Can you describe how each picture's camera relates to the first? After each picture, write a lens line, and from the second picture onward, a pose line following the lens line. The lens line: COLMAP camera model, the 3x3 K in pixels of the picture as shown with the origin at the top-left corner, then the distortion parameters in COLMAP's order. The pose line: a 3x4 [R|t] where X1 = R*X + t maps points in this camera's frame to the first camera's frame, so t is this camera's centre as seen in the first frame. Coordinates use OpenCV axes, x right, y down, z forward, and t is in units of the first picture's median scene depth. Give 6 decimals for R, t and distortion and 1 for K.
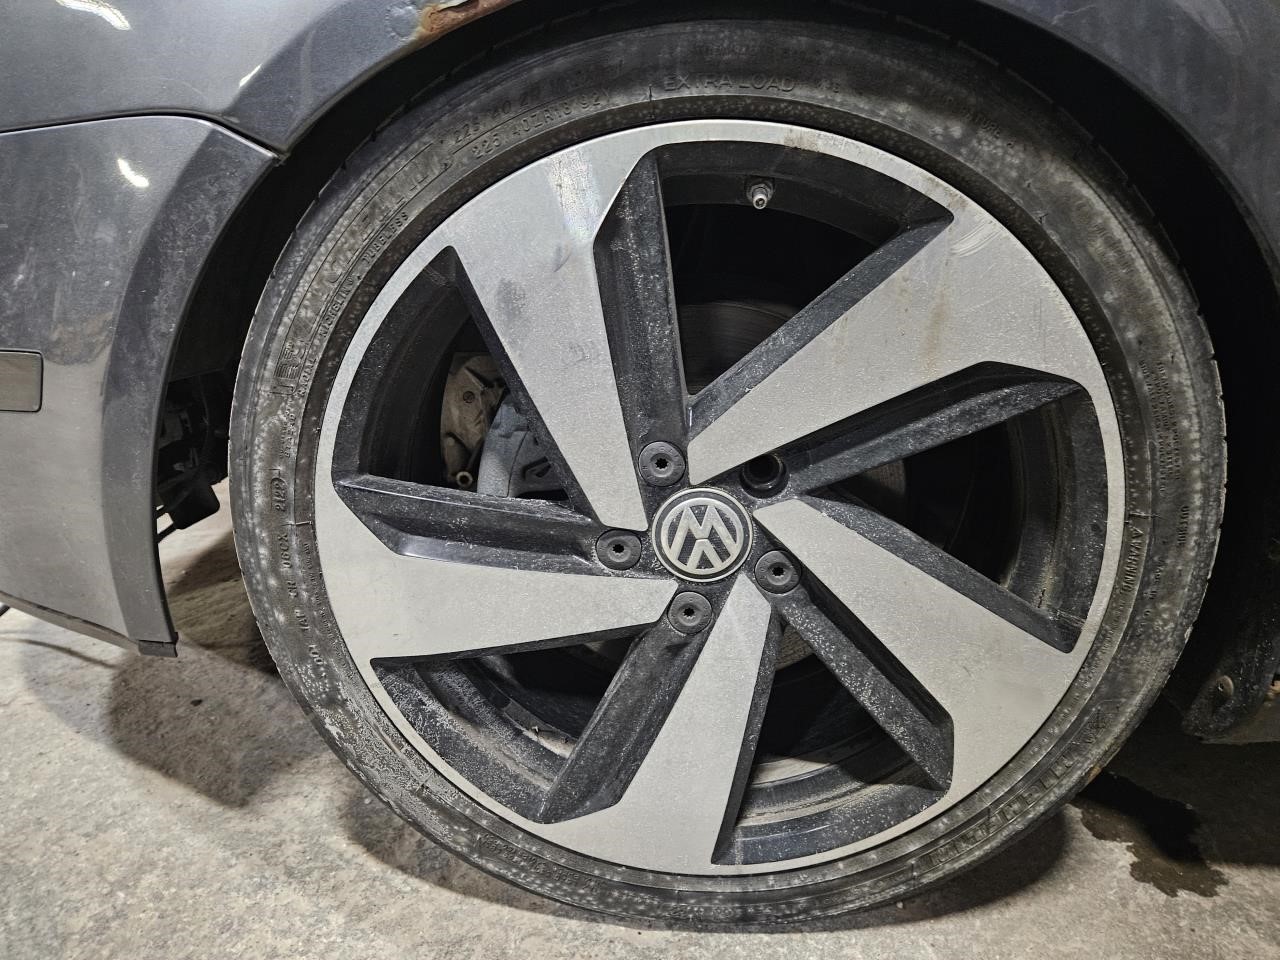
lens RADIAL K [[868.8, 0, 566.7], [0, 868.8, 480.6], [0, 0, 1]] dist [0.044461, -0.038454]
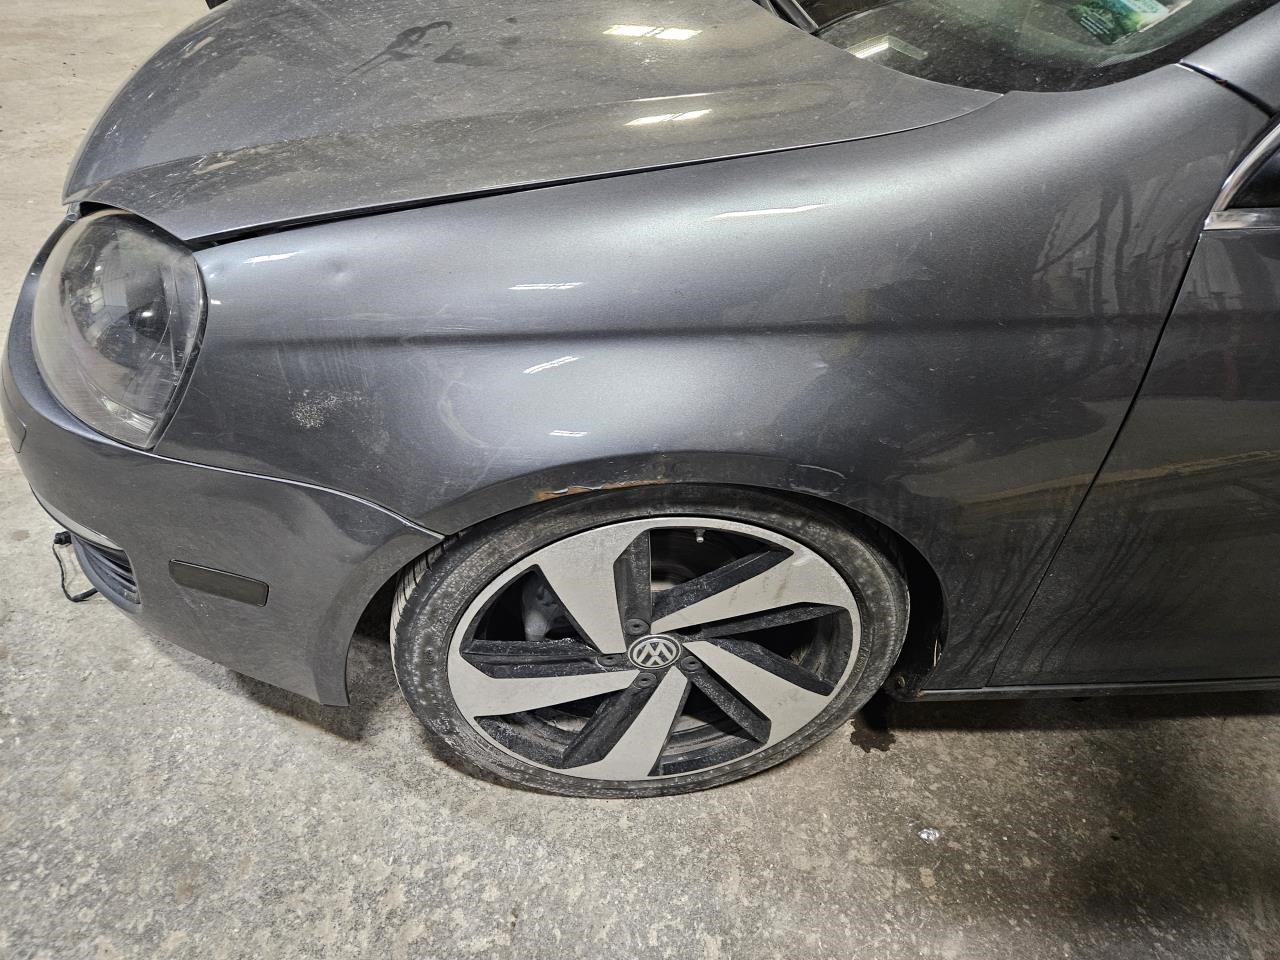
lens RADIAL K [[868.8, 0, 566.7], [0, 868.8, 480.6], [0, 0, 1]] dist [0.044461, -0.038454]
pose [[0.984920, -0.061062, 0.161876, -0.307303], [-0.004274, 0.926774, 0.375596, -0.967947], [-0.172957, -0.370624, 0.912537, -0.535131]]
